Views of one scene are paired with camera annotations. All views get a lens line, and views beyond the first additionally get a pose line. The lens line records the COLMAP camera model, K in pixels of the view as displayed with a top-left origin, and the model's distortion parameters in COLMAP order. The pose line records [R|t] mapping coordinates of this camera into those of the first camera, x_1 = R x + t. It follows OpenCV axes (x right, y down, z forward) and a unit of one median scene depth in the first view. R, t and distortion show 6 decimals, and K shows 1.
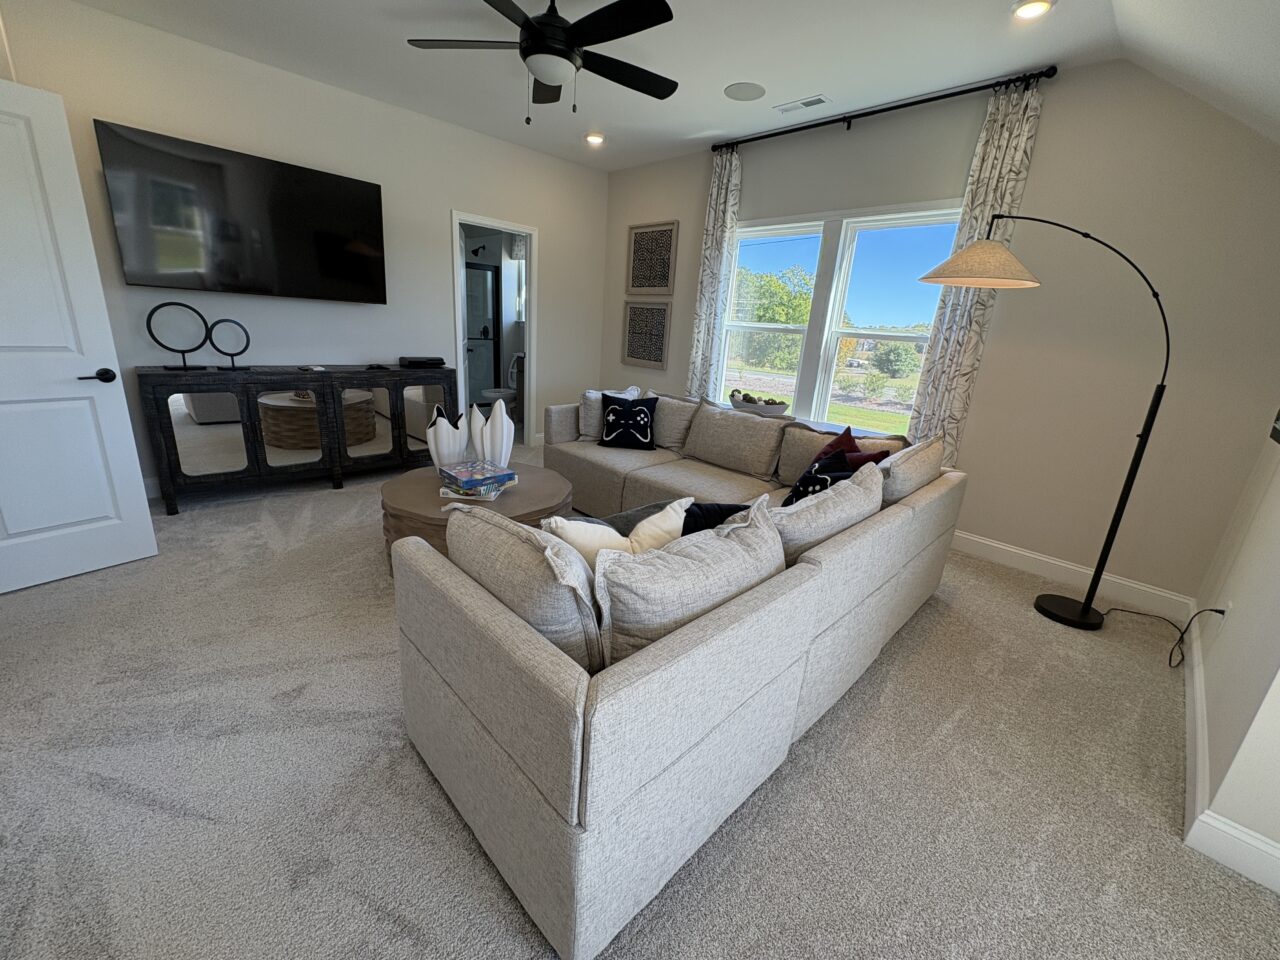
lens RADIAL K [[510.9, 0, 638.6], [0, 510.9, 477.1], [0, 0, 1]] dist [0.001341, 0.000460]
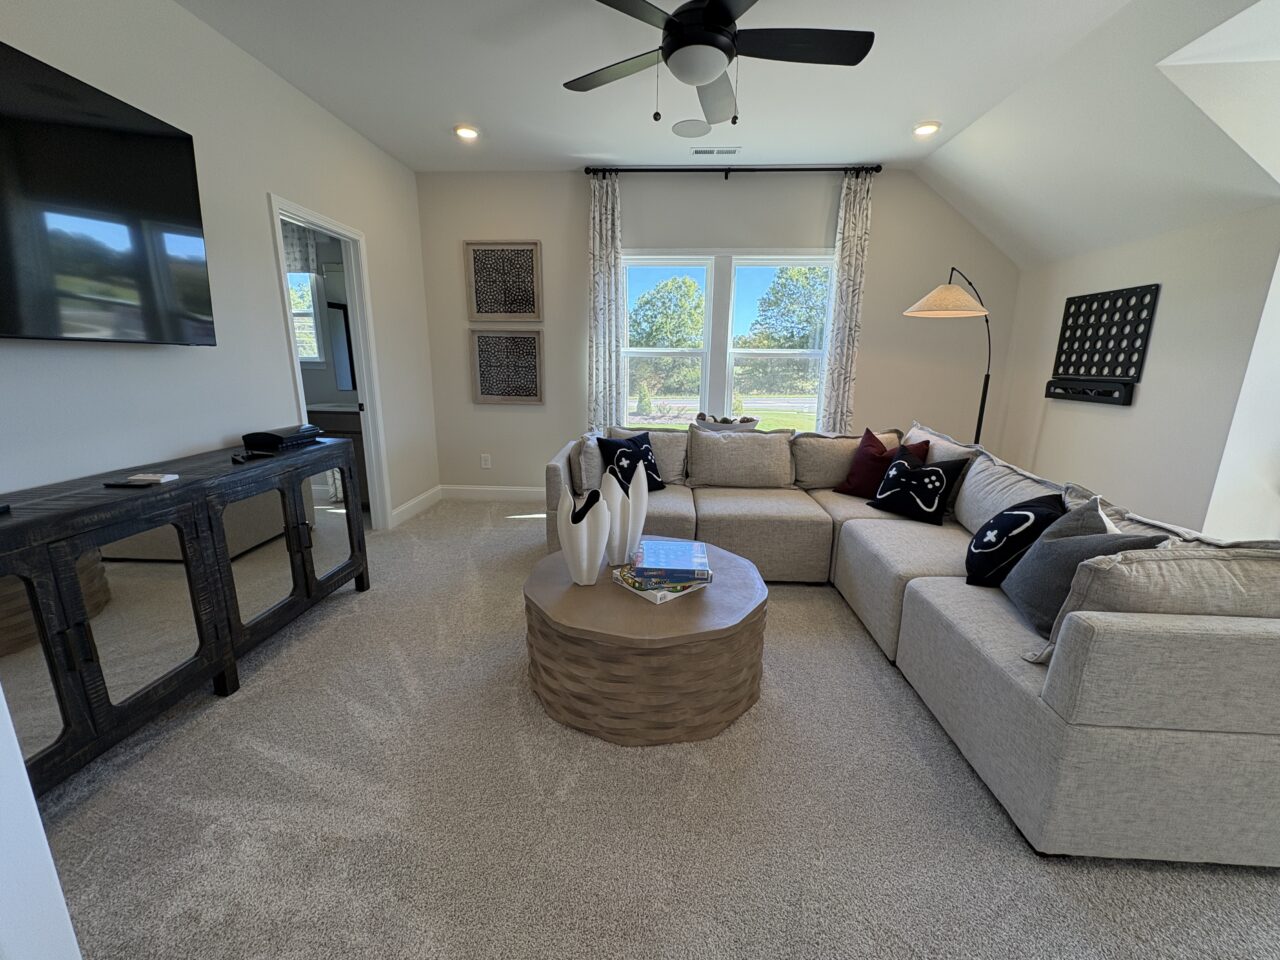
lens RADIAL K [[510.9, 0, 638.6], [0, 510.9, 477.1], [0, 0, 1]] dist [0.001341, 0.000460]
pose [[0.735913, -0.208038, 0.644323, -0.544026], [0.232336, 0.971436, 0.048293, -0.115772], [-0.635965, 0.114160, 0.763227, 0.288098]]
